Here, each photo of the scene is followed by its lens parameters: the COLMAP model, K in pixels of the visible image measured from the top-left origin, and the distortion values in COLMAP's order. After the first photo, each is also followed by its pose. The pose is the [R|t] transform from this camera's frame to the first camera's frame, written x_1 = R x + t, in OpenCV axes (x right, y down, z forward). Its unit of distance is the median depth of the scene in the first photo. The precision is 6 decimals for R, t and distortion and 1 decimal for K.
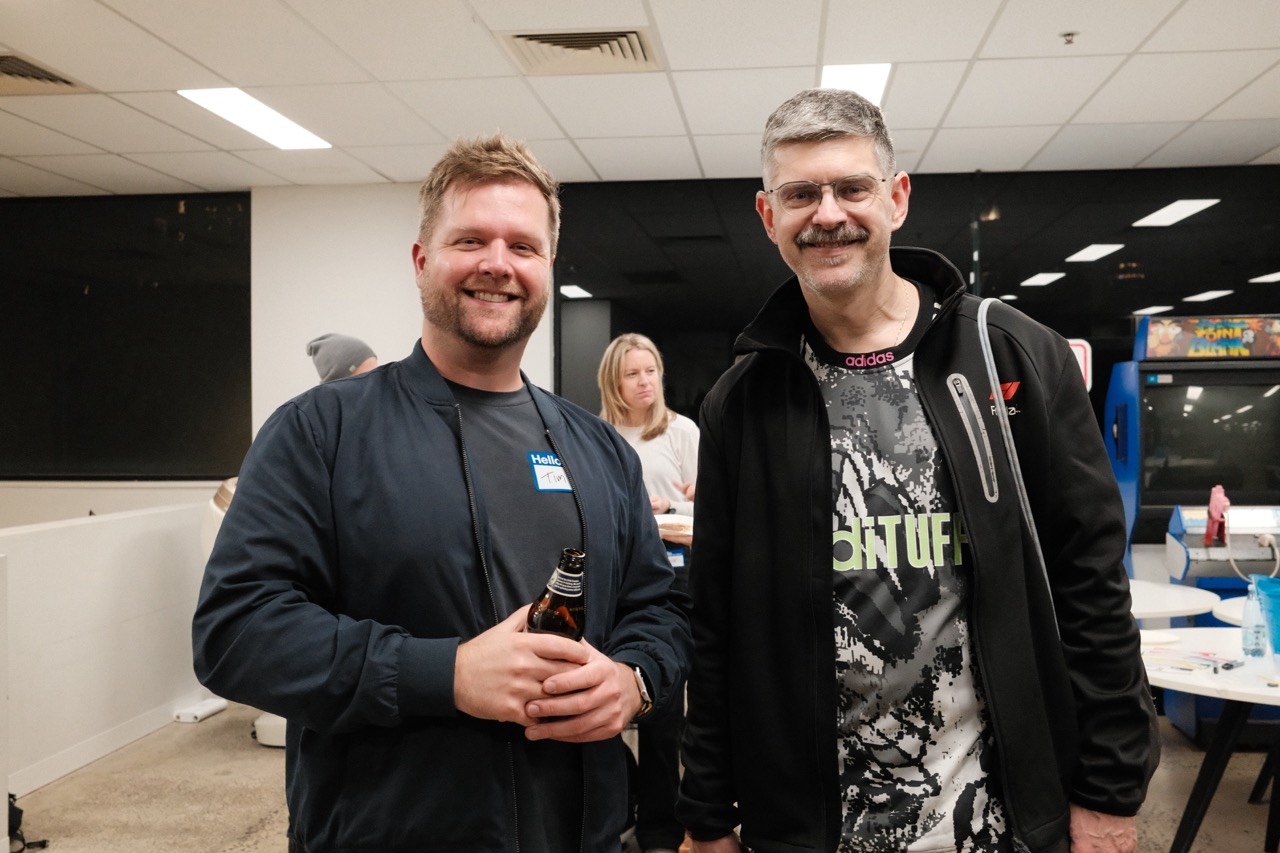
lens RADIAL K [[1288.4, 0, 640.0], [0, 1288.4, 426.5], [0, 0, 1]] dist [-0.000199, -0.002775]
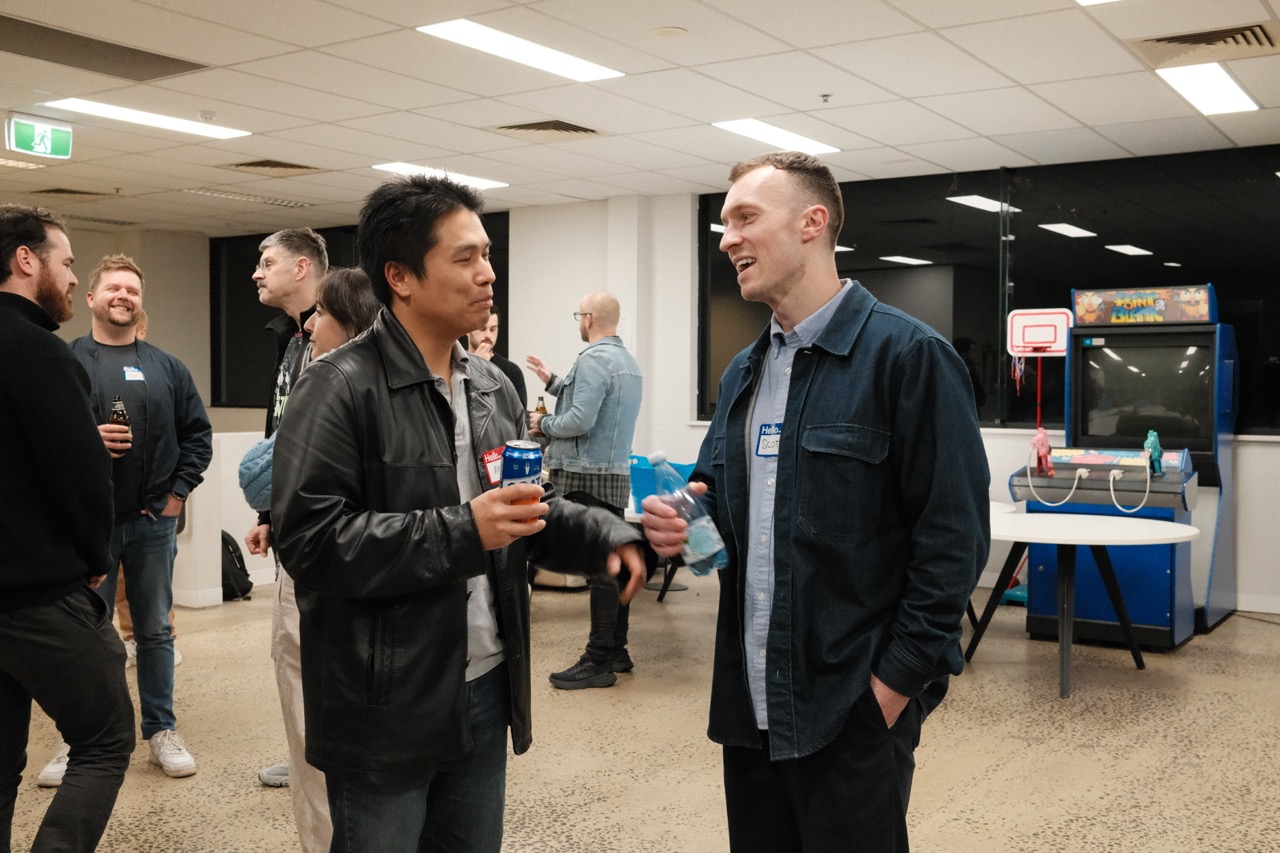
lens RADIAL K [[1328.3, 0, 640.0], [0, 1328.3, 426.5], [0, 0, 1]] dist [0.011518, 0.012717]
pose [[0.889851, 0.028312, -0.455371, 0.602927], [-0.017394, 0.999452, 0.028150, 0.014011], [0.455919, -0.017129, 0.889857, -0.284893]]
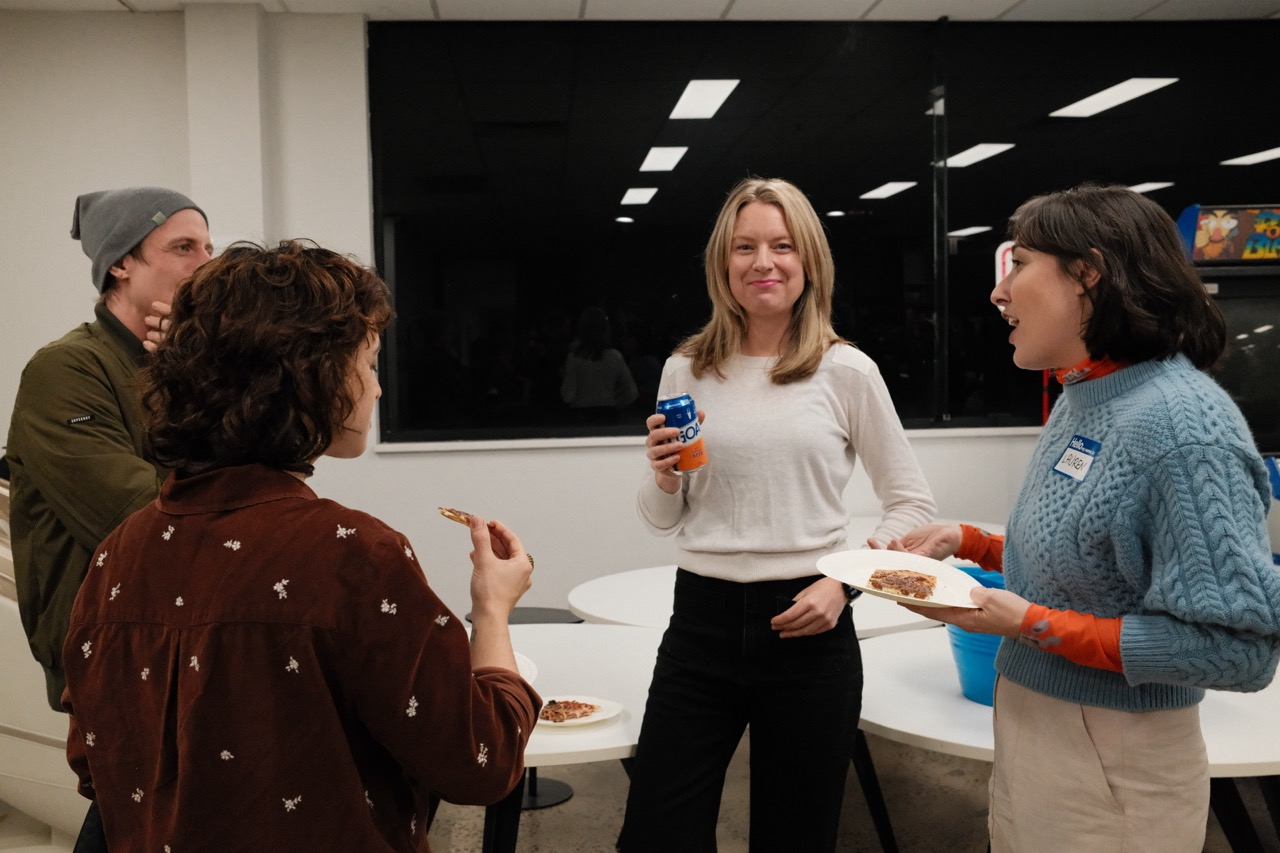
lens RADIAL K [[1328.3, 0, 640.0], [0, 1328.3, 426.5], [0, 0, 1]] dist [0.011518, 0.012717]
pose [[0.980153, -0.021629, 0.197058, -0.085893], [0.012106, 0.998705, 0.049406, 0.001996], [-0.197871, -0.046040, 0.979146, 0.290566]]
